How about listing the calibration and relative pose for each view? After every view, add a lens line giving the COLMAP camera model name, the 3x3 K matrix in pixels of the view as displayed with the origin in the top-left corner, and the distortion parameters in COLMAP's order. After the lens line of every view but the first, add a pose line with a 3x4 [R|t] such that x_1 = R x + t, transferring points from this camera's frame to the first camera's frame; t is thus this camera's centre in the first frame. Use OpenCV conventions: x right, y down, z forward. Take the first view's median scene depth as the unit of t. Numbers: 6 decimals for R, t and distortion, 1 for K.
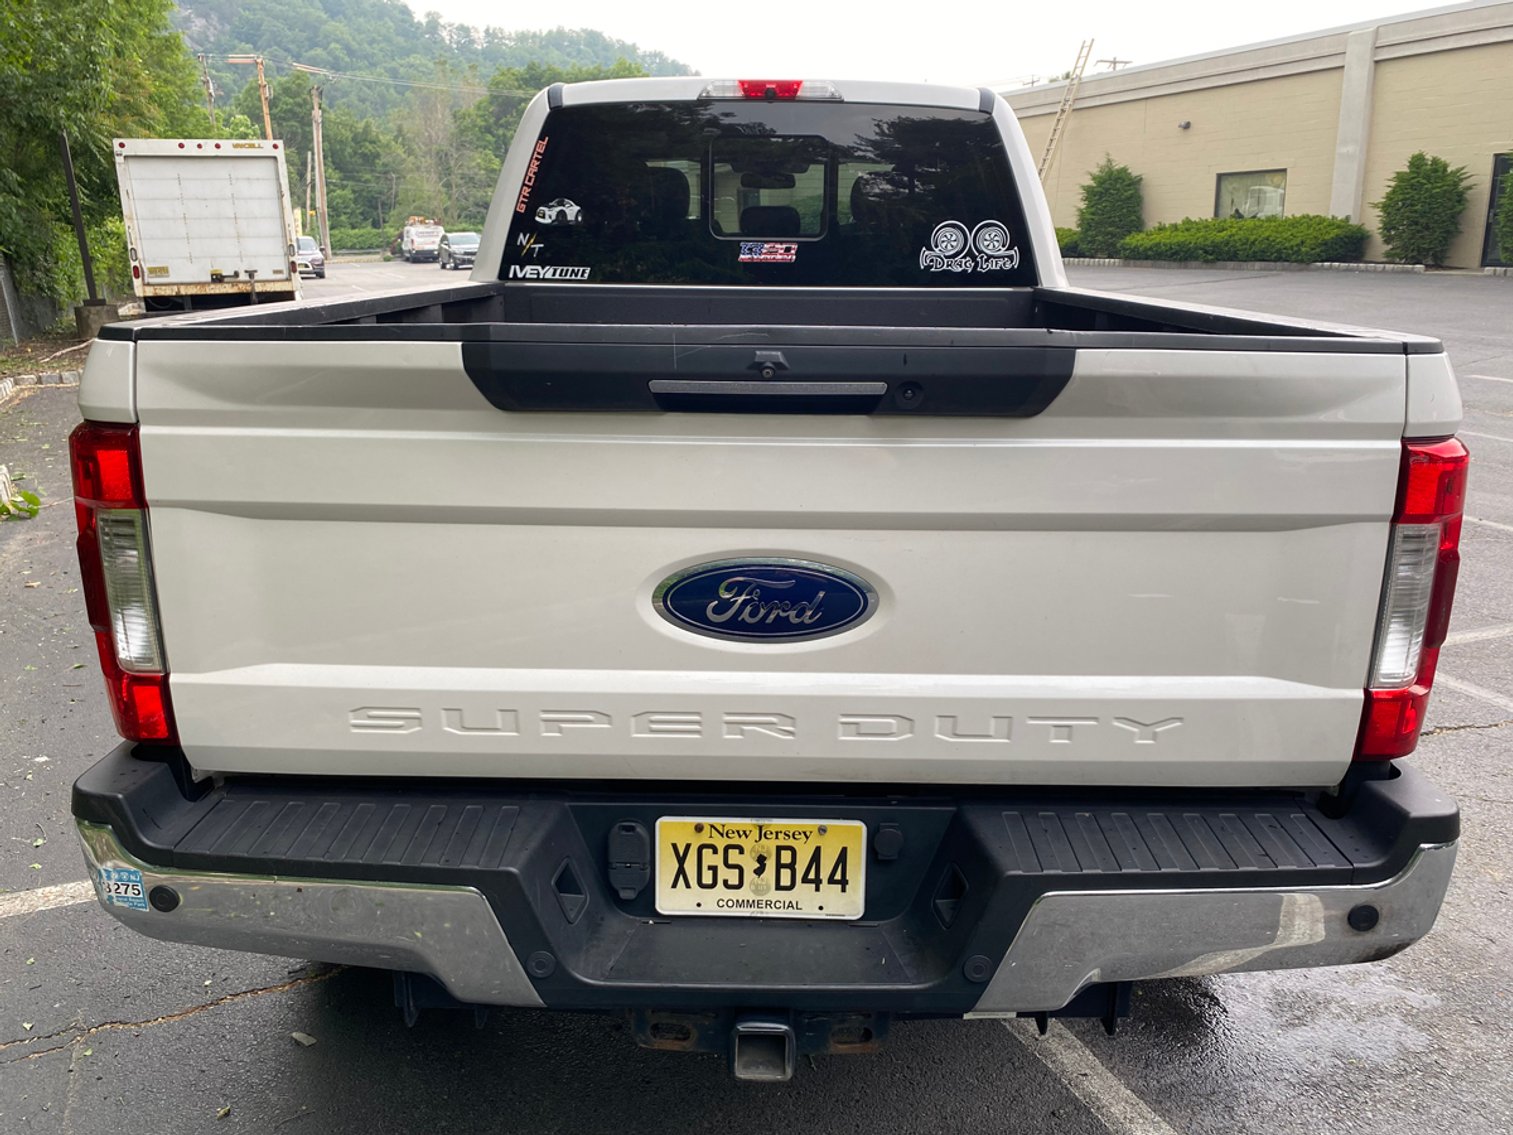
lens RADIAL K [[1160.3, 0, 749.5], [0, 1160.3, 575.6], [0, 0, 1]] dist [0.019372, -0.019763]
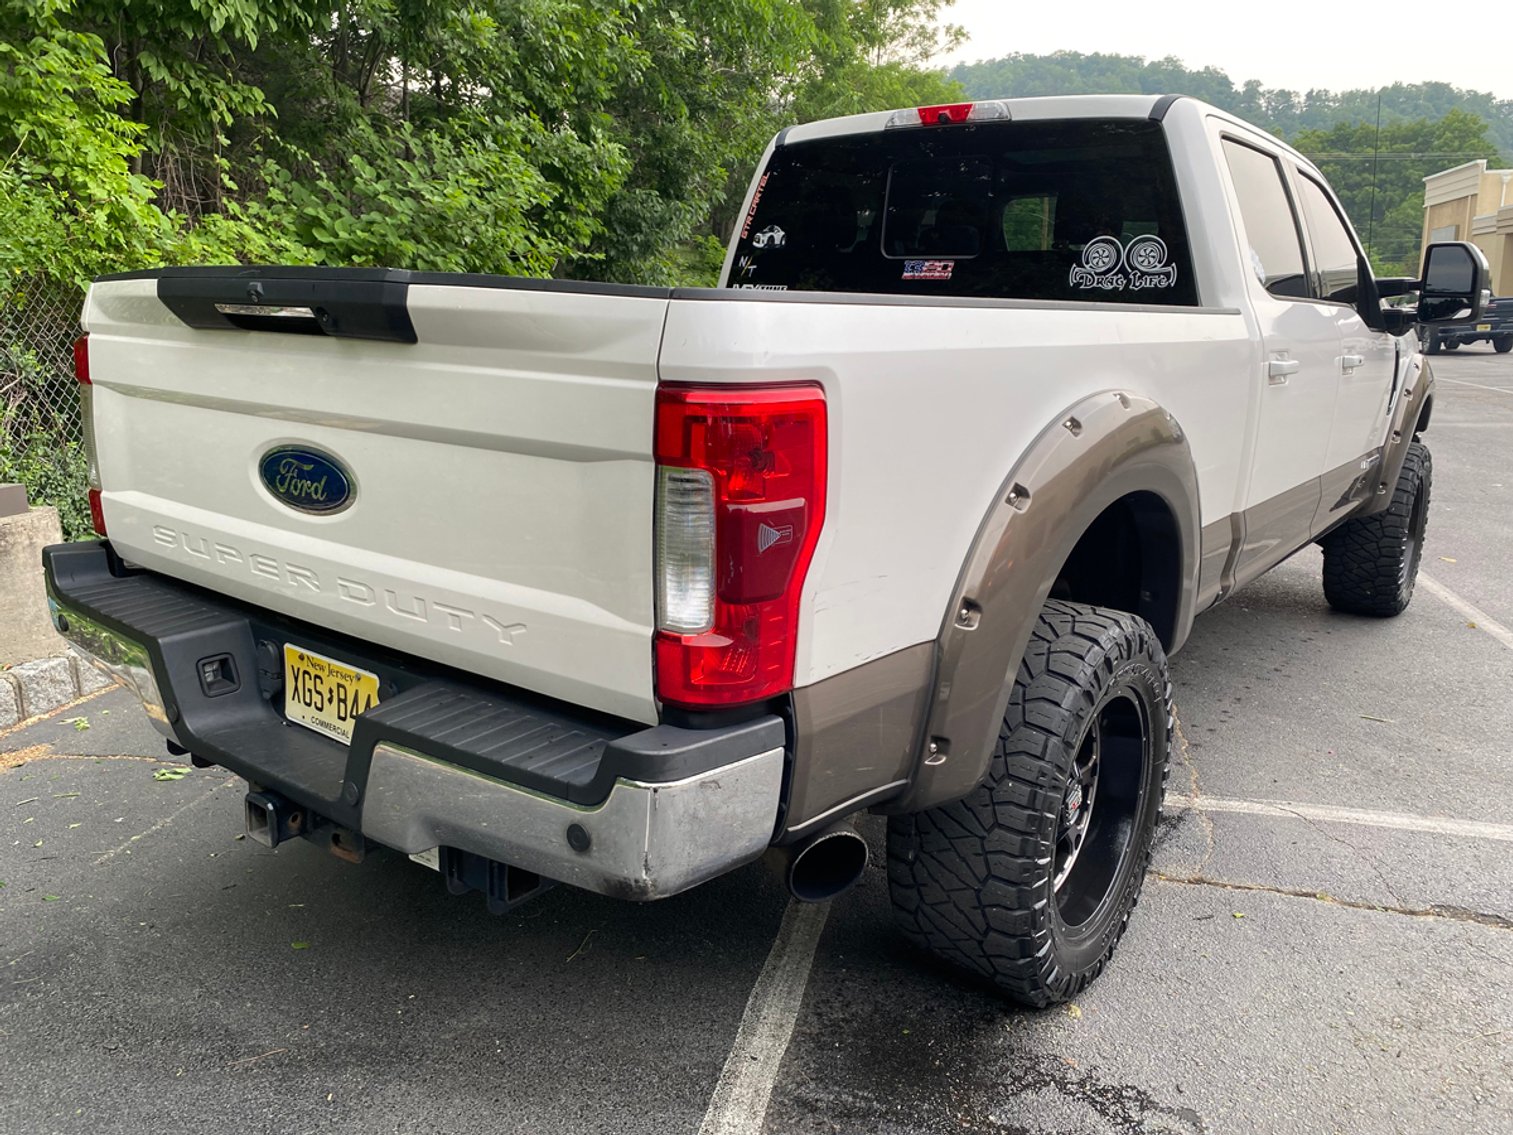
lens RADIAL K [[1160.3, 0, 735.5], [0, 1160.3, 577.0], [0, 0, 1]] dist [0.019372, -0.019763]
pose [[0.796567, 0.148180, -0.586108, 0.523397], [-0.180952, 0.983488, 0.002717, 0.016701], [0.576833, 0.103893, 0.810228, 0.095649]]
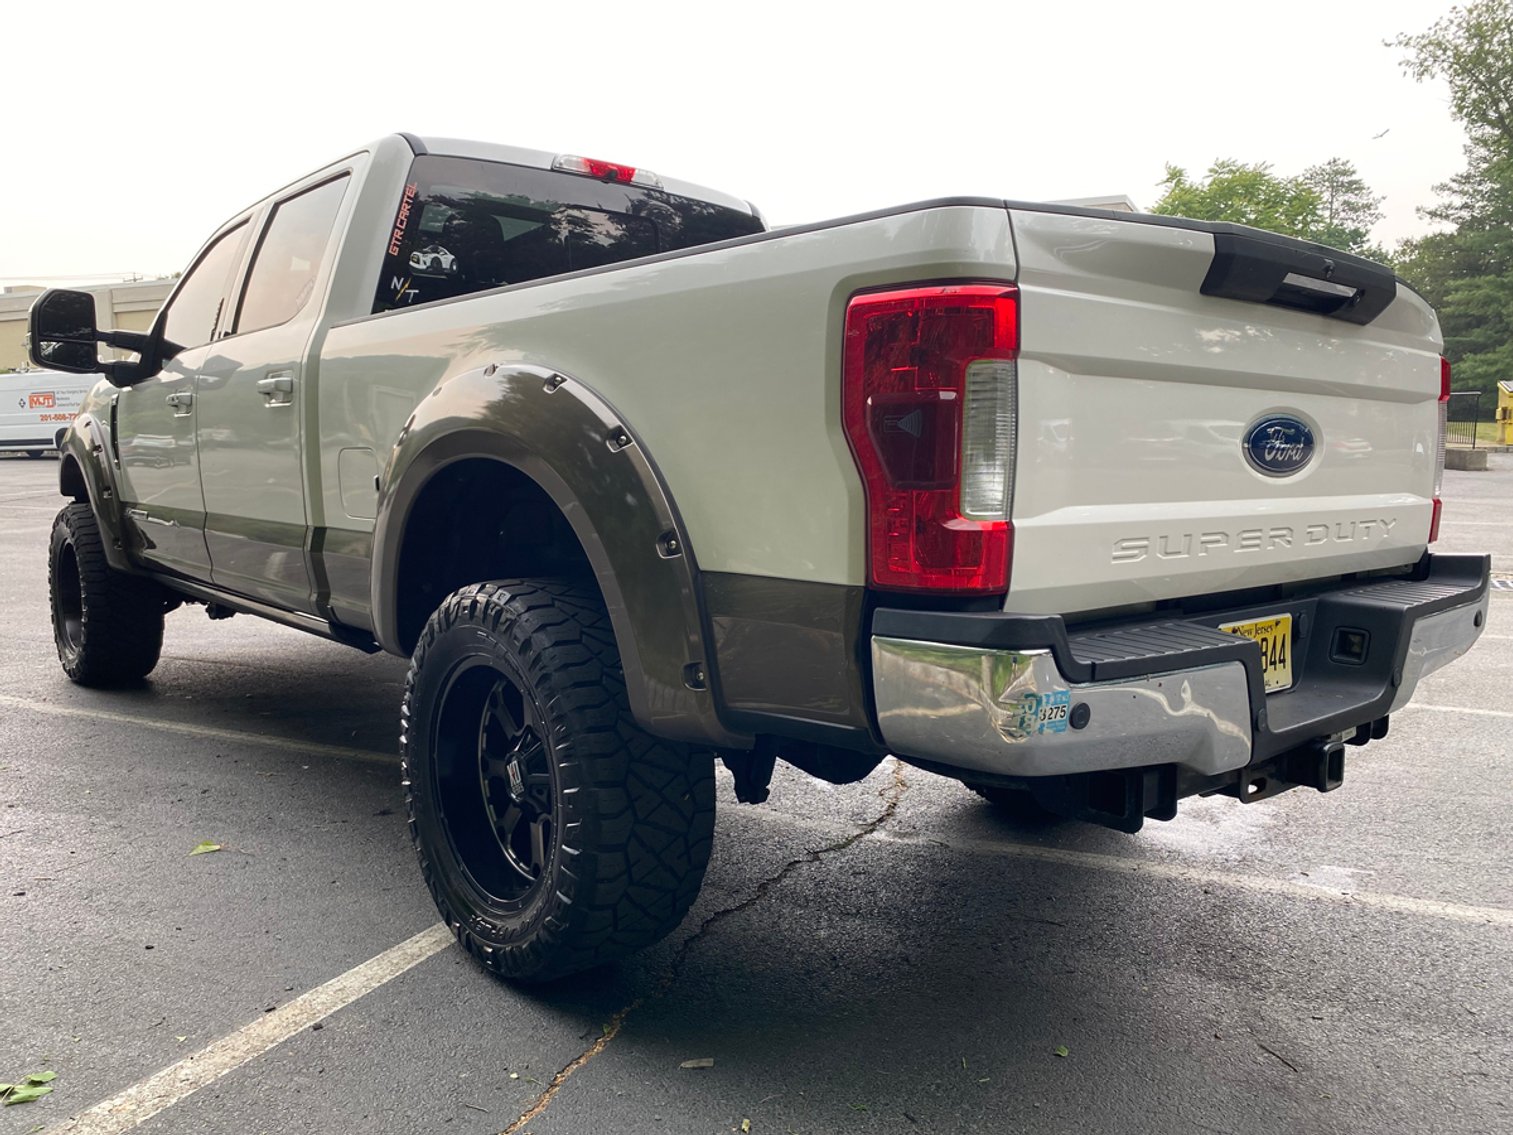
lens RADIAL K [[1160.3, 0, 726.0], [0, 1160.3, 610.1], [0, 0, 1]] dist [0.019372, -0.019763]
pose [[0.755181, -0.087162, 0.649695, -0.632428], [0.179023, 0.980866, -0.076498, 0.090540], [-0.630597, 0.174080, 0.756336, 0.167165]]
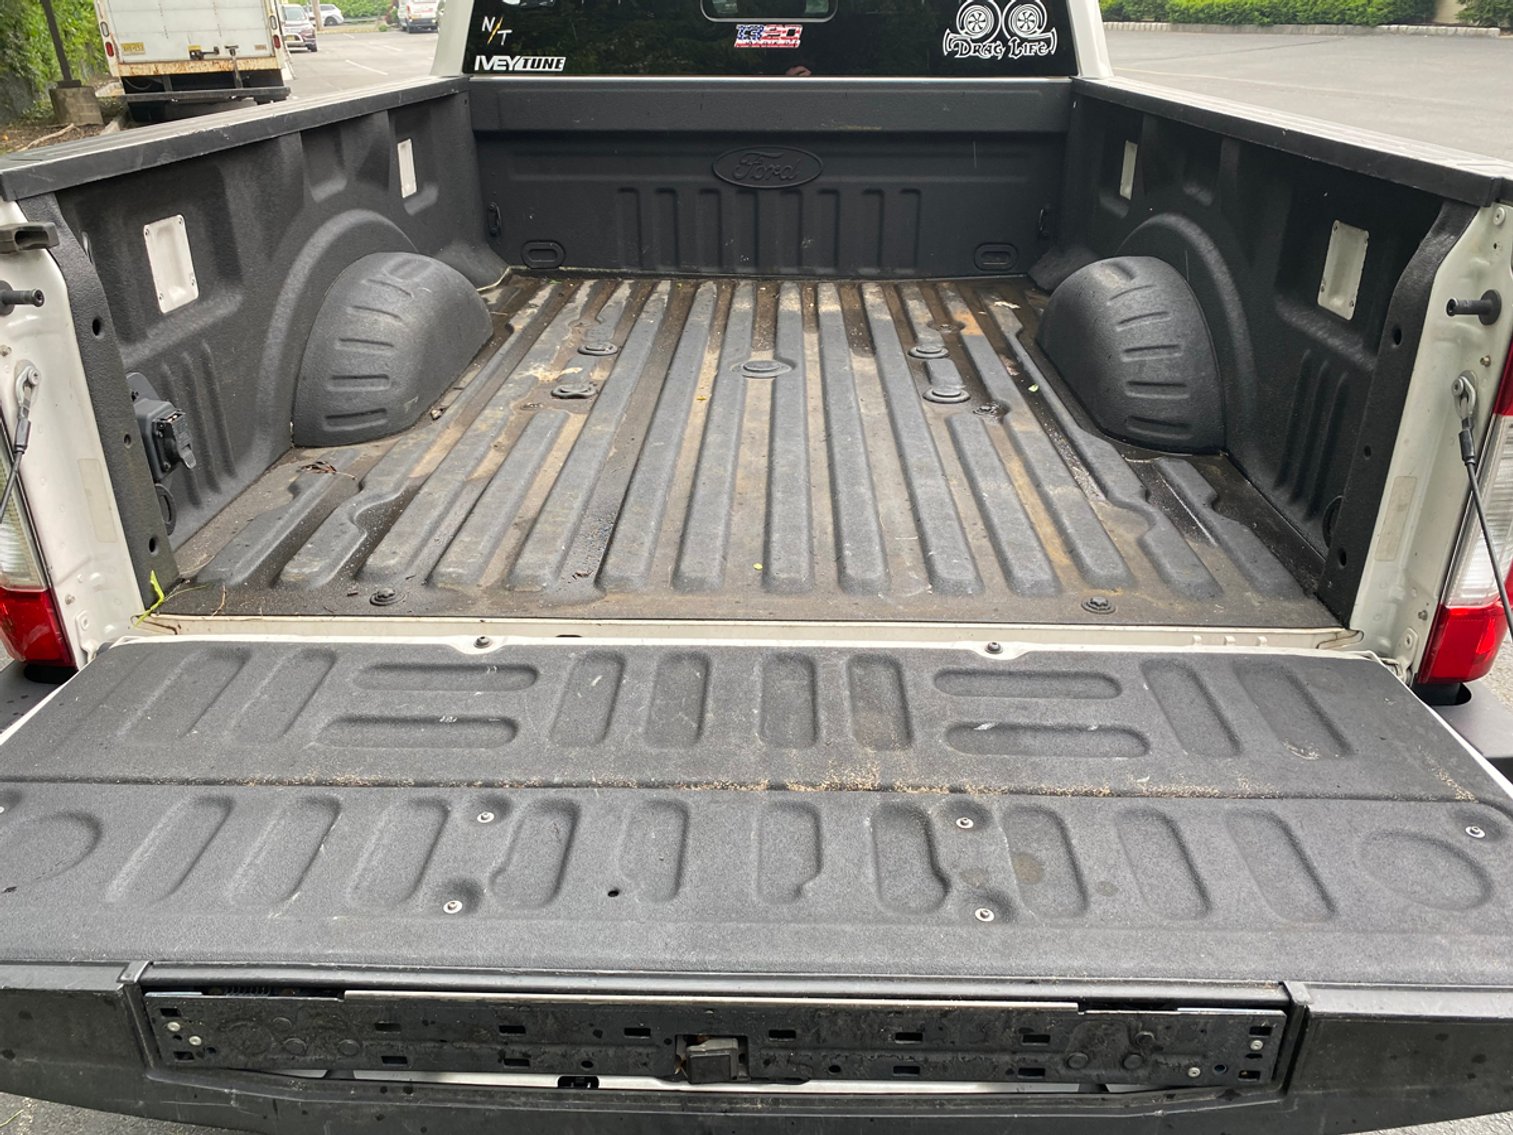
lens RADIAL K [[1160.3, 0, 751.2], [0, 1160.3, 572.2], [0, 0, 1]] dist [0.019372, -0.019763]
pose [[0.999862, -0.001429, -0.016563, 0.016954], [0.004273, 0.984914, 0.172990, -0.033922], [0.016066, -0.173037, 0.984784, 0.069845]]
